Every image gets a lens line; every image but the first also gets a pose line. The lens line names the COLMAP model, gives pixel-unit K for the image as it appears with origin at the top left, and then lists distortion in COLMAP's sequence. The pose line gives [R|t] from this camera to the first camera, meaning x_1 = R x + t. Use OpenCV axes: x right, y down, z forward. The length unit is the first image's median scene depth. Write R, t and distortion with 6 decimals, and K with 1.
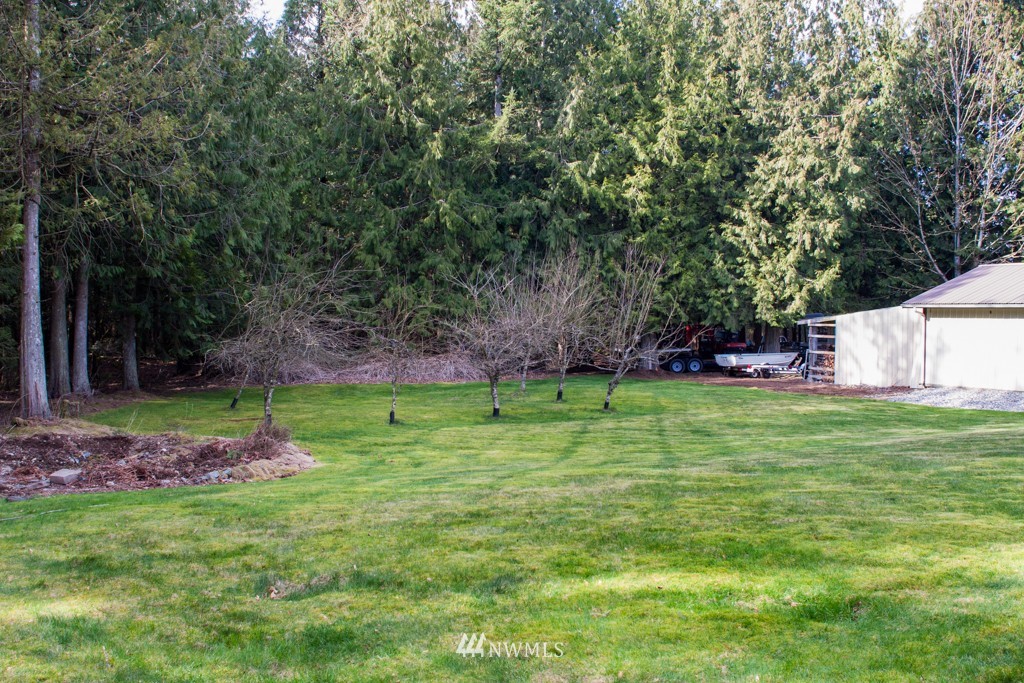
lens RADIAL K [[963.2, 0, 513.9], [0, 963.2, 336.4], [0, 0, 1]] dist [-0.044345, 0.000000]
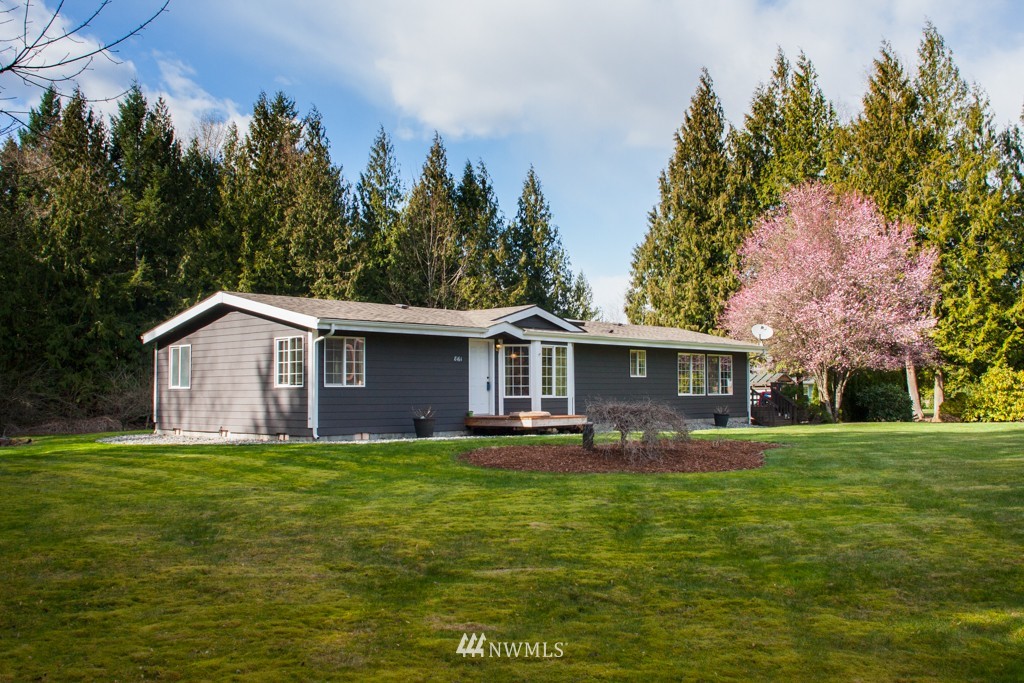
lens RADIAL K [[963.2, 0, 512.1], [0, 963.2, 342.9], [0, 0, 1]] dist [-0.044345, 0.000000]
pose [[0.945129, 0.002581, 0.326687, 0.053870], [0.021395, 0.997333, -0.069777, 0.021417], [-0.325996, 0.072938, 0.942553, -0.712984]]
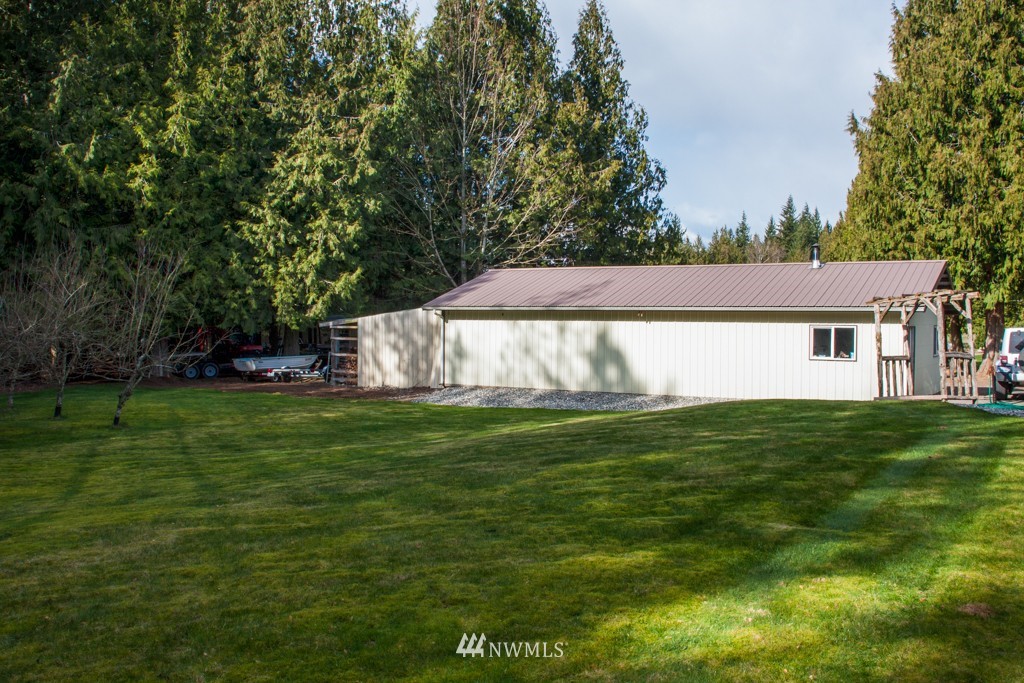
lens RADIAL K [[963.2, 0, 514.9], [0, 963.2, 337.4], [0, 0, 1]] dist [-0.044345, 0.000000]
pose [[0.875915, -0.010881, 0.482342, -0.003576], [0.010529, 0.999939, 0.003438, -0.002673], [-0.482350, 0.002067, 0.875976, 0.040028]]
